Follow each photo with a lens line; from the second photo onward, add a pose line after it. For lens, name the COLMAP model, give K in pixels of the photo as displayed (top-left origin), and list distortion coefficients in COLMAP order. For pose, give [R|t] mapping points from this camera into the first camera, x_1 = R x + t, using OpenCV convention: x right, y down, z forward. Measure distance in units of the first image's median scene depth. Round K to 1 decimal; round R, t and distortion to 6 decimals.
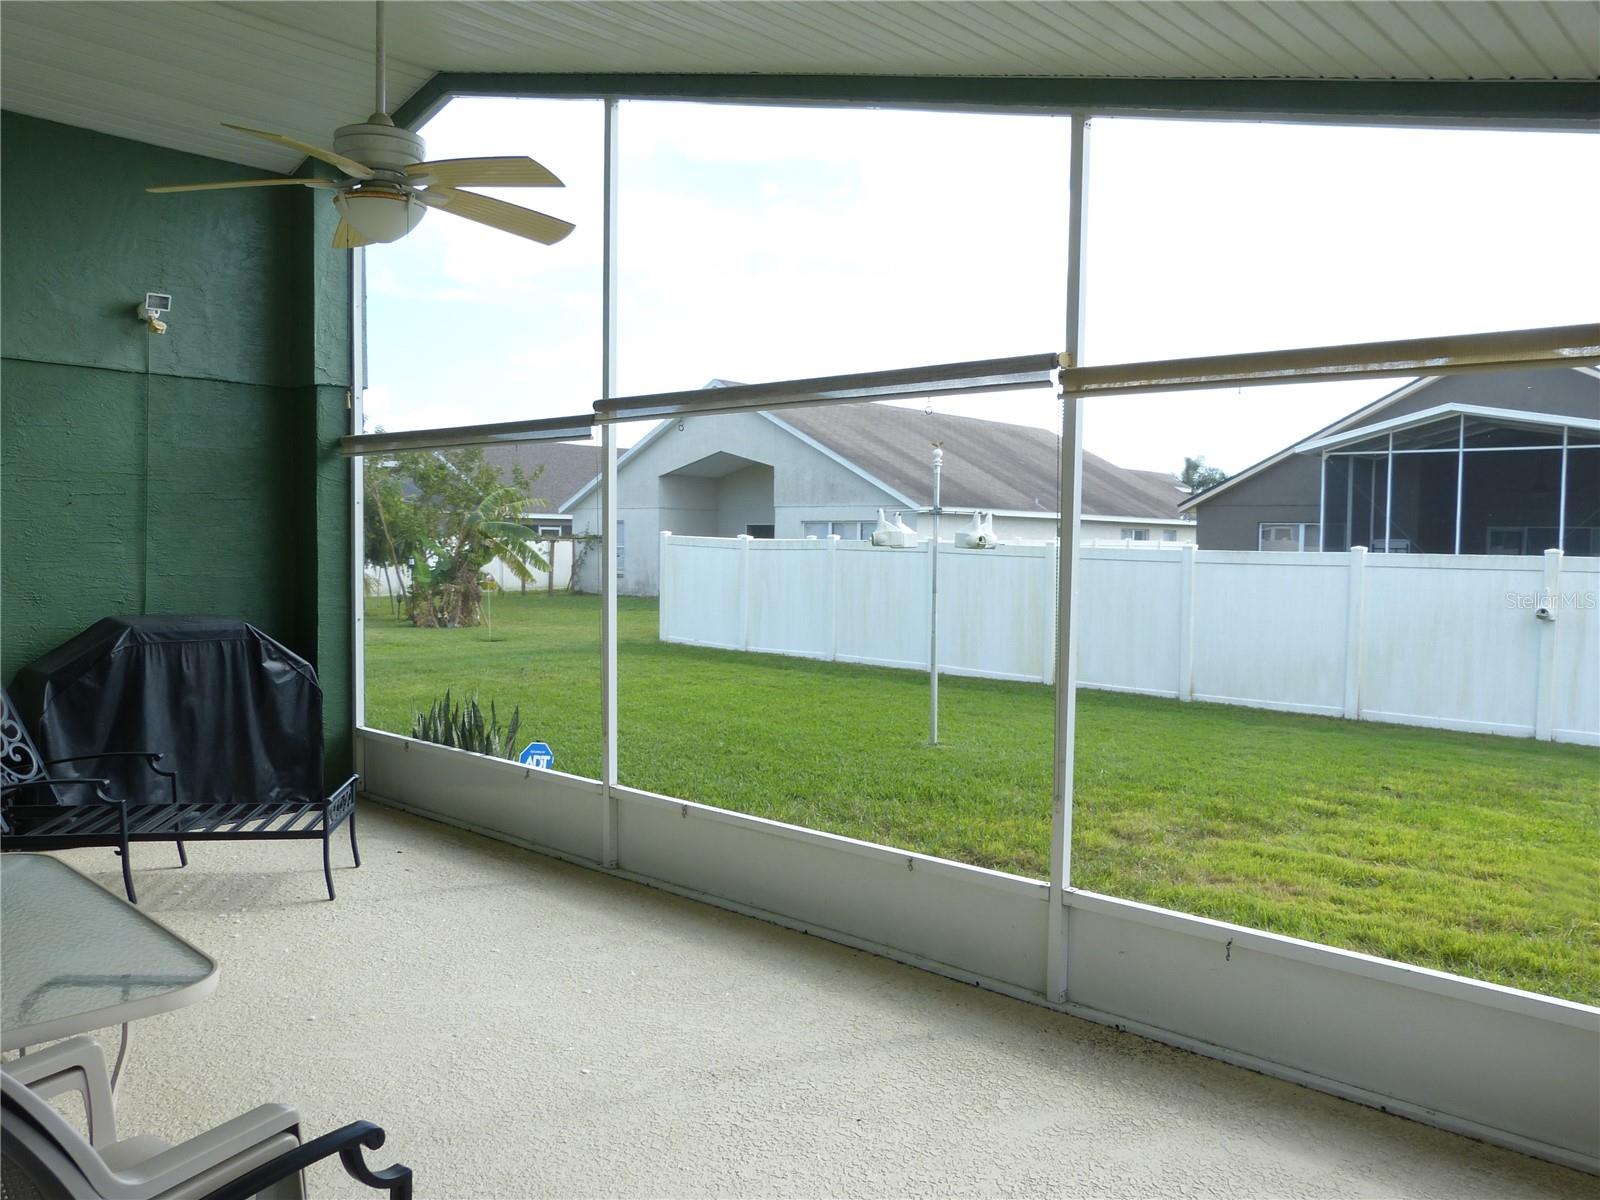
lens RADIAL K [[1227.3, 0, 800.0], [0, 1227.3, 600.0], [0, 0, 1]] dist [-0.039316, 0.036446]
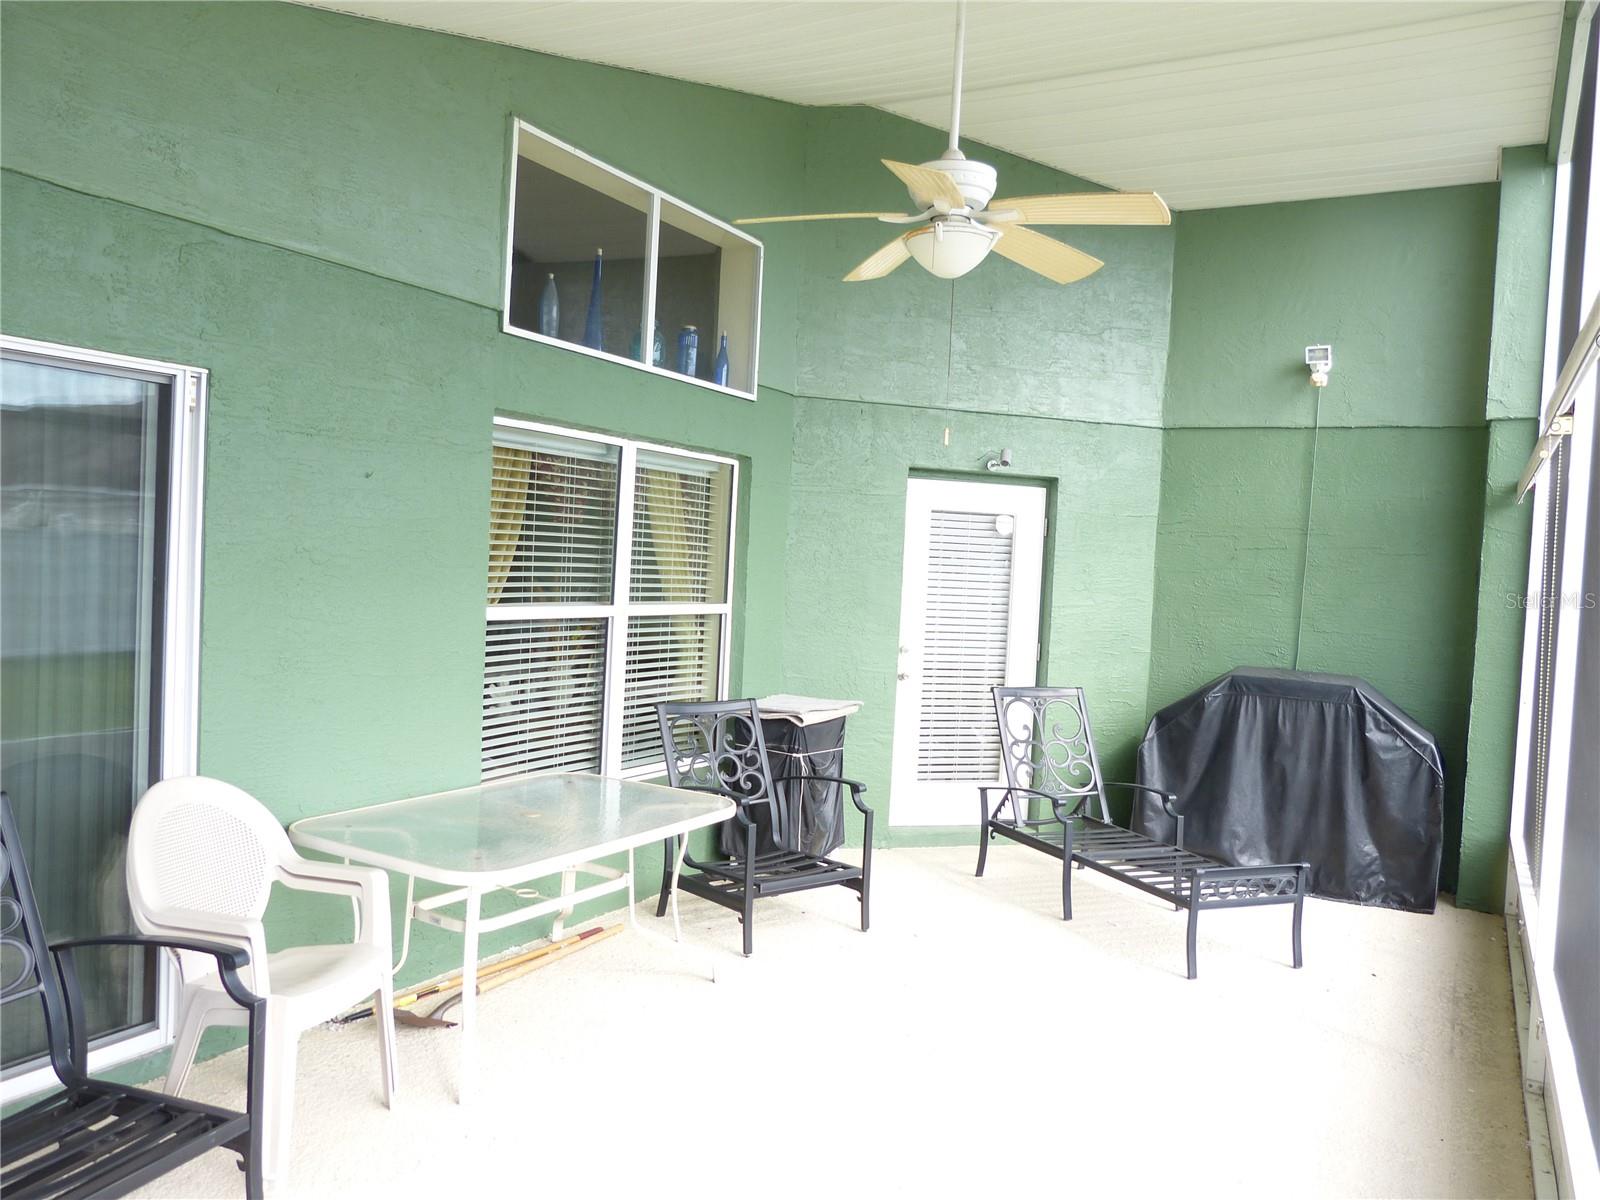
lens RADIAL K [[1227.3, 0, 800.0], [0, 1227.3, 600.0], [0, 0, 1]] dist [-0.039316, 0.036446]
pose [[0.226549, 0.028558, -0.973581, 0.342558], [-0.091538, 0.995770, 0.007908, -0.015347], [0.969689, 0.087328, 0.228205, 0.375651]]
